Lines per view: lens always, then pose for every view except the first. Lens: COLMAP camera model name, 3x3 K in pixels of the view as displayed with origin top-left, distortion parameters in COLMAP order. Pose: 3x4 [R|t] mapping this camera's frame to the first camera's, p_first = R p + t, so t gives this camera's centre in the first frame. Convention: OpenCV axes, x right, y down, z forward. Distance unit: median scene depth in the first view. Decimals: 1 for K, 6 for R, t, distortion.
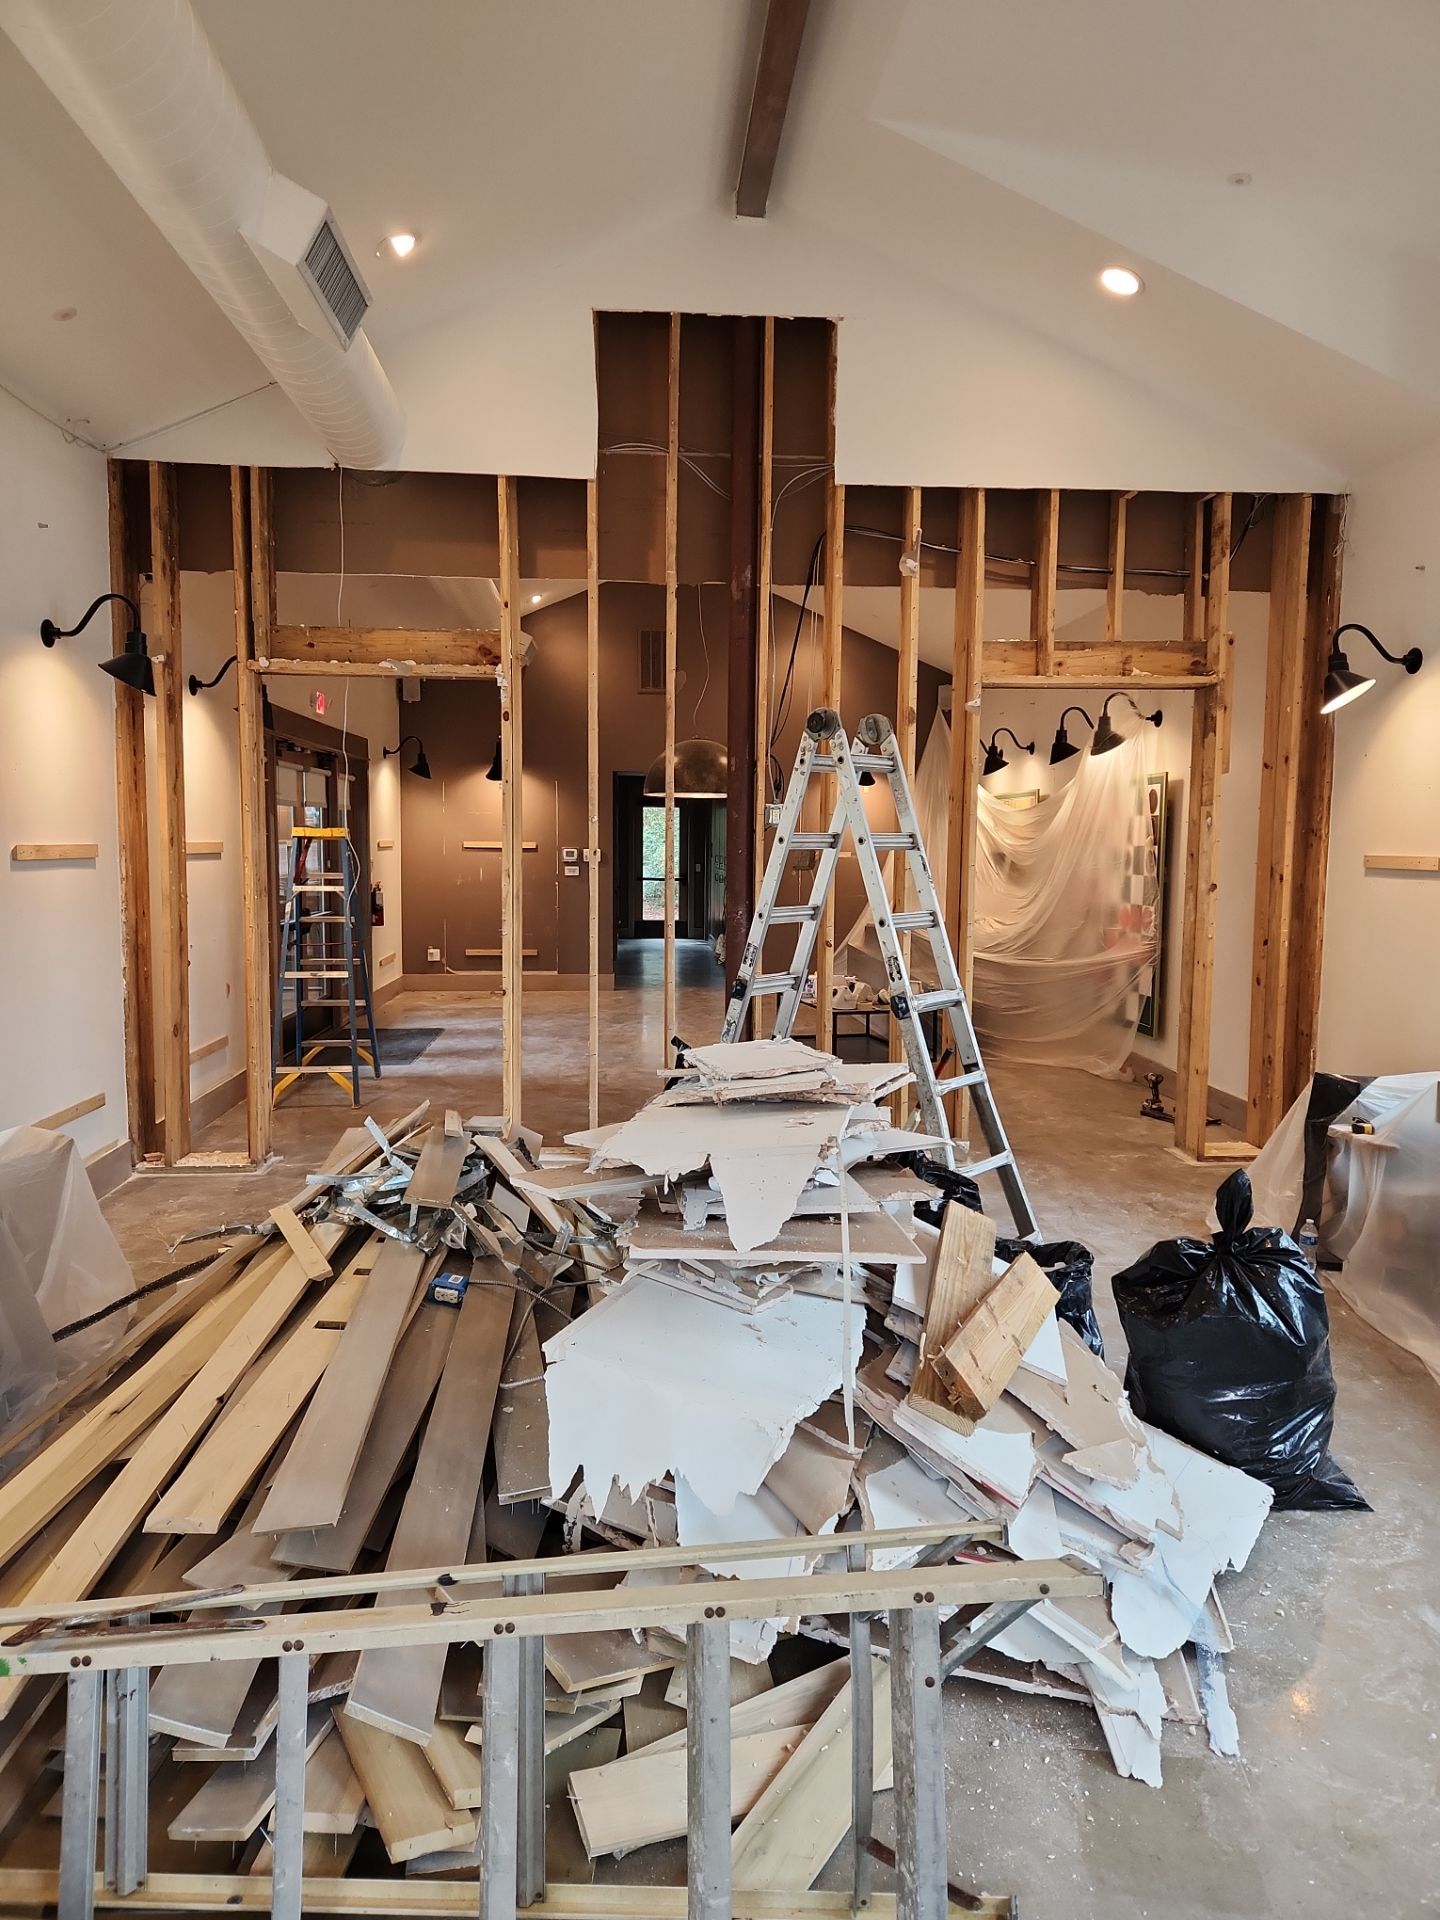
lens RADIAL K [[1316.8, 0, 731.1], [0, 1316.8, 959.3], [0, 0, 1]] dist [0.081777, -0.078642]
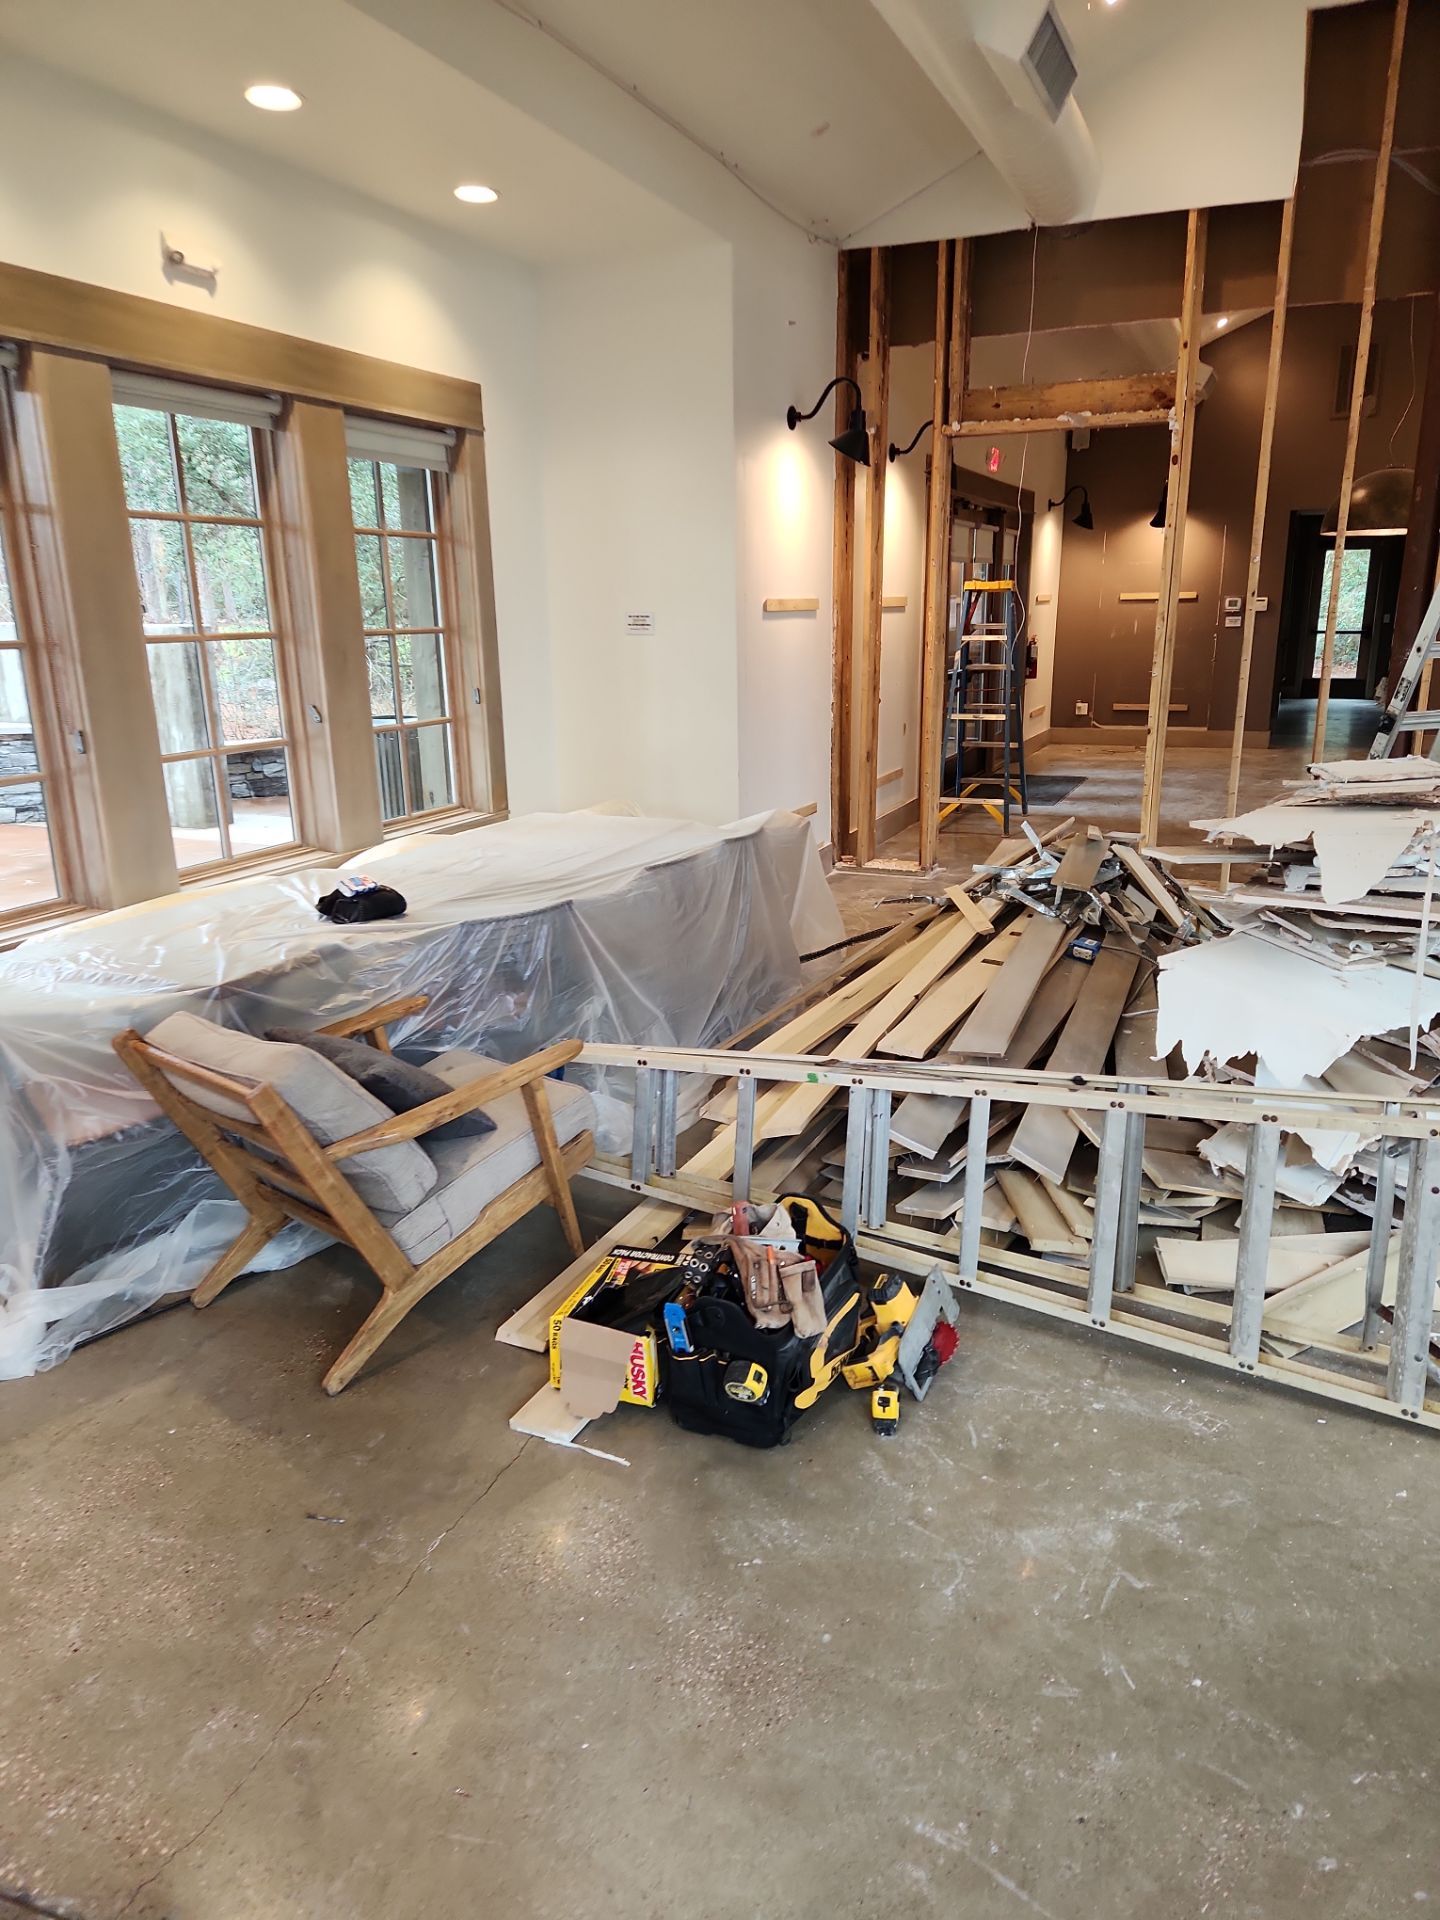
lens RADIAL K [[1316.8, 0, 731.1], [0, 1316.8, 959.3], [0, 0, 1]] dist [0.081777, -0.078642]
pose [[0.890008, 0.100573, -0.444714, 0.027282], [-0.022024, 0.983713, 0.178392, 0.023501], [0.455412, -0.148976, 0.877728, -0.144807]]
